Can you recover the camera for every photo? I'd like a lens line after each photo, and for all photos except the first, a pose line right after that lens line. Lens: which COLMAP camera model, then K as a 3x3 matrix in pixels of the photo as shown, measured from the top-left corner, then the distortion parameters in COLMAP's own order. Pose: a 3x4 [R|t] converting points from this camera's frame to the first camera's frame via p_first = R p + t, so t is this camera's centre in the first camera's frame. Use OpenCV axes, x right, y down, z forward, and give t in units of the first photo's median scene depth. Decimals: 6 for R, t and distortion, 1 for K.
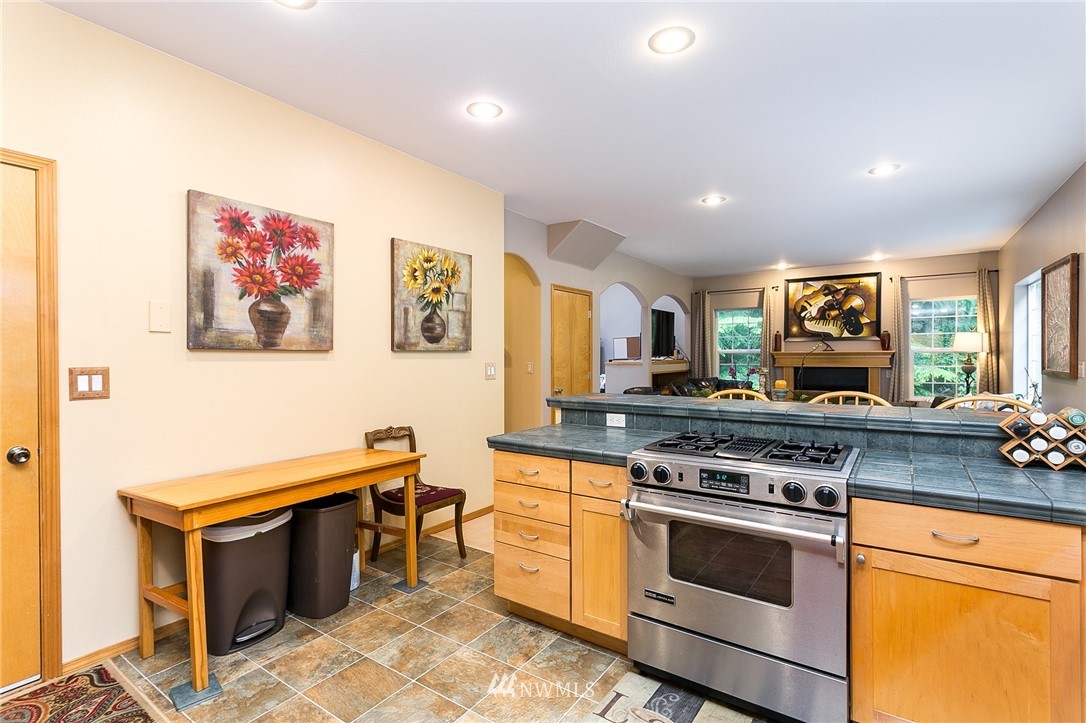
lens RADIAL K [[511.9, 0, 542.5], [0, 511.9, 358.3], [0, 0, 1]] dist [-0.002656, 0.003627]
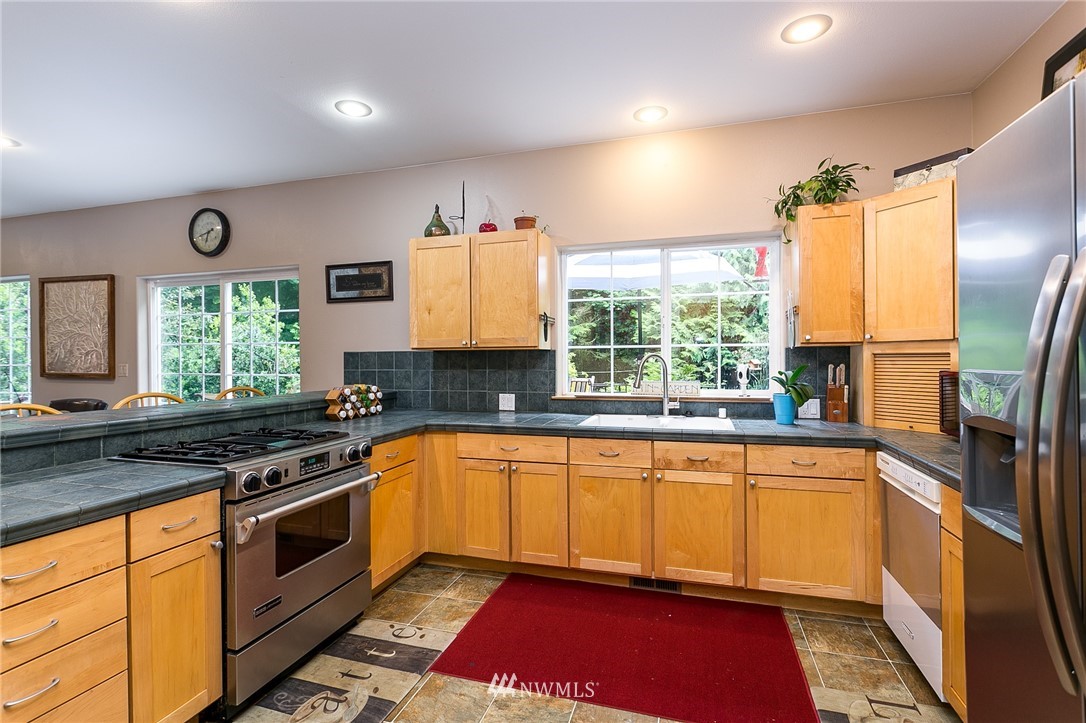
lens RADIAL K [[511.9, 0, 546.5], [0, 511.9, 362.6], [0, 0, 1]] dist [-0.002656, 0.003627]
pose [[-0.306284, -0.004976, 0.951927, -0.206312], [0.011363, 0.999896, 0.008883, 0.001850], [-0.951872, 0.013538, -0.306196, 0.194849]]
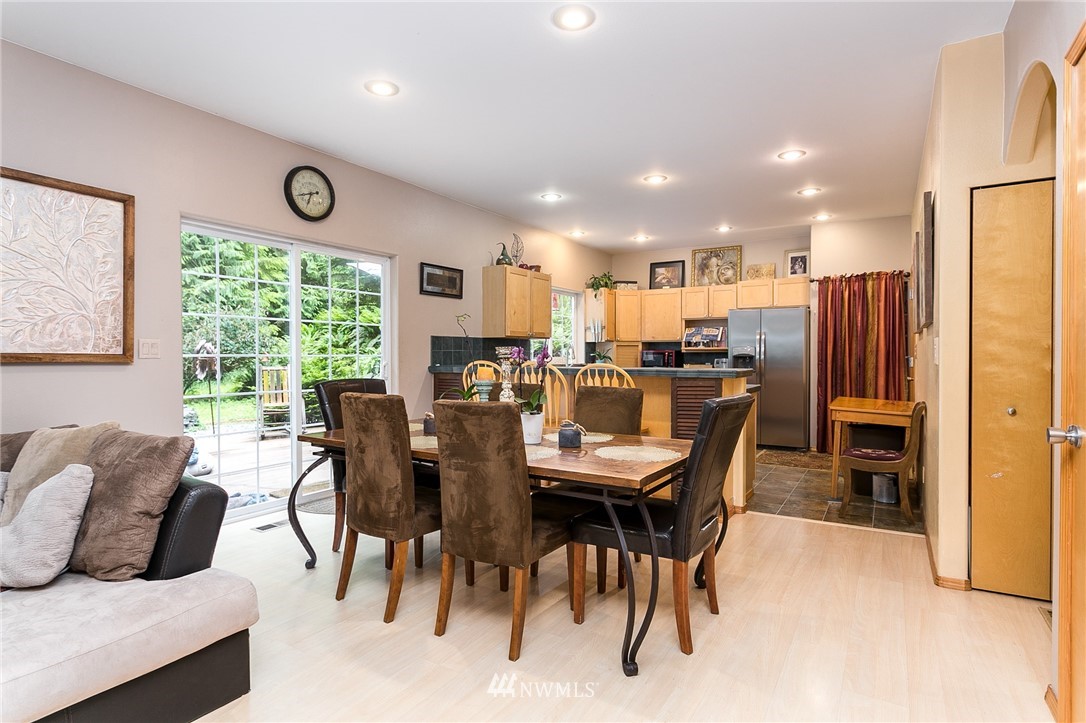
lens RADIAL K [[560.8, 0, 547.3], [0, 560.8, 363.6], [0, 0, 1]] dist [-0.004240, -0.001207]
pose [[-0.998708, 0.002786, -0.050736, 0.226740], [0.001674, 0.999758, 0.021935, 0.012768], [0.050785, 0.021822, -0.998471, 0.910175]]
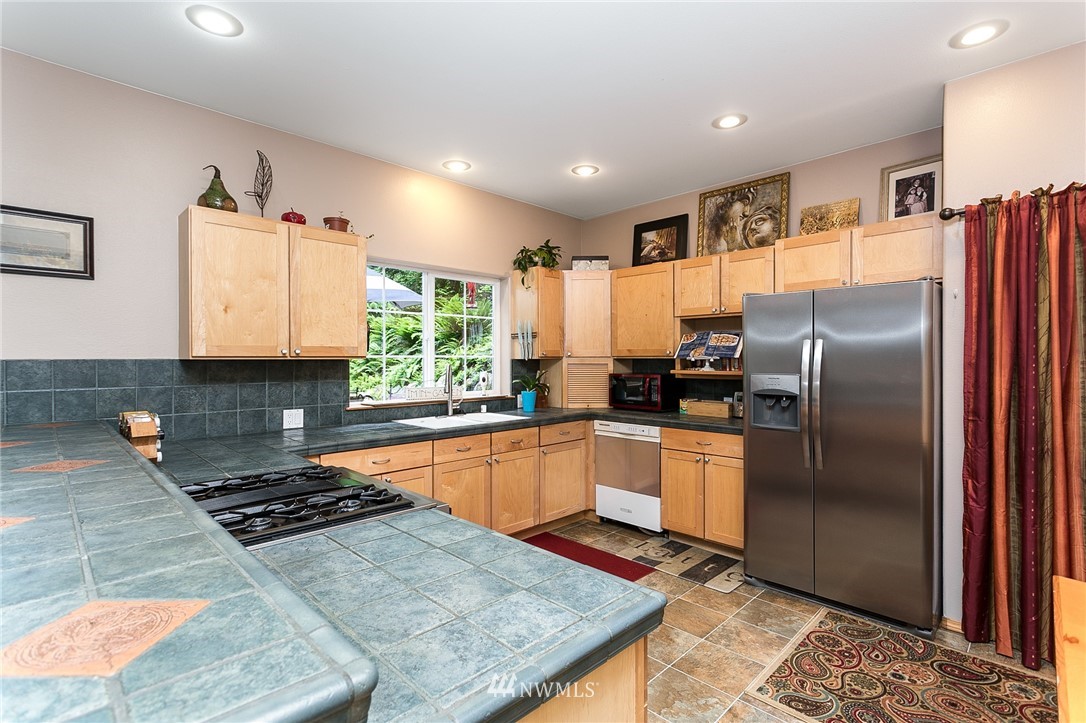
lens RADIAL K [[511.9, 0, 544.1], [0, 511.9, 362.5], [0, 0, 1]] dist [-0.002656, 0.003627]
pose [[-0.983626, 0.002281, 0.180206, -0.026691], [0.004448, 0.999923, 0.011625, -0.006755], [-0.180165, 0.012236, -0.983560, 0.441724]]
